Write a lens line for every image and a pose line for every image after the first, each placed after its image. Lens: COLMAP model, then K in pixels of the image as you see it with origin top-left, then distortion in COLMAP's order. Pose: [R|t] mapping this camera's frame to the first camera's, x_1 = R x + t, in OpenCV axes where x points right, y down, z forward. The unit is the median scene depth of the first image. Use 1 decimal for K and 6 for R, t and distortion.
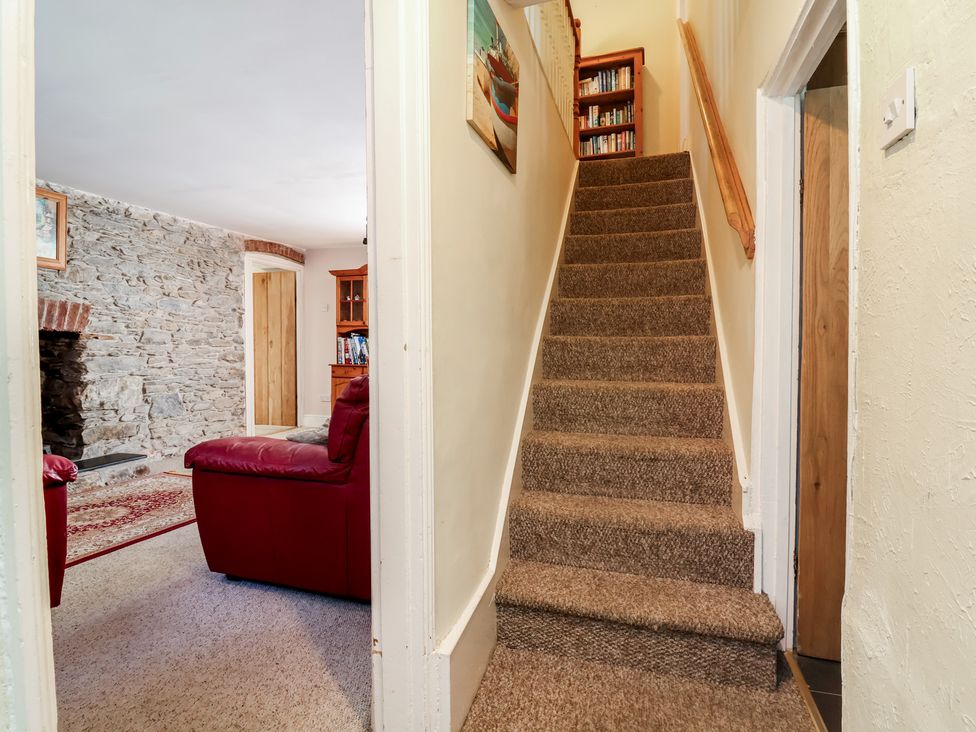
lens RADIAL K [[520.0, 0, 506.9], [0, 520.0, 356.0], [0, 0, 1]] dist [-0.007303, -0.008570]
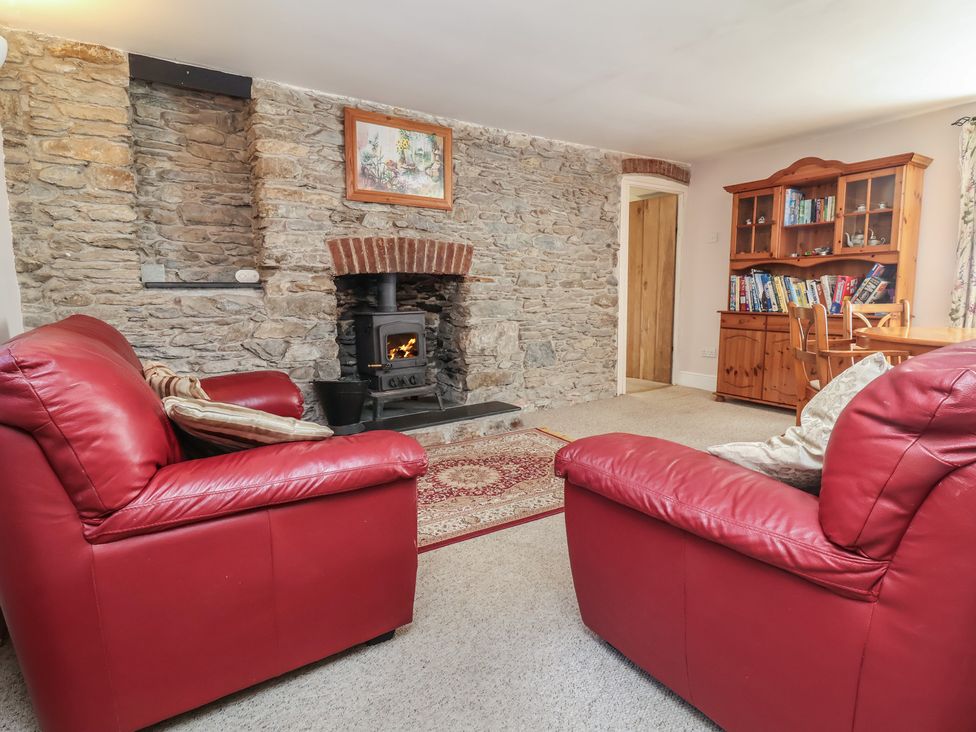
lens RADIAL K [[520.0, 0, 493.4], [0, 520.0, 363.3], [0, 0, 1]] dist [-0.007303, -0.008570]
pose [[0.777839, 0.081442, -0.623165, -0.146459], [-0.002436, 0.991951, 0.126598, -0.004781], [0.628459, -0.096954, 0.771776, 0.235306]]
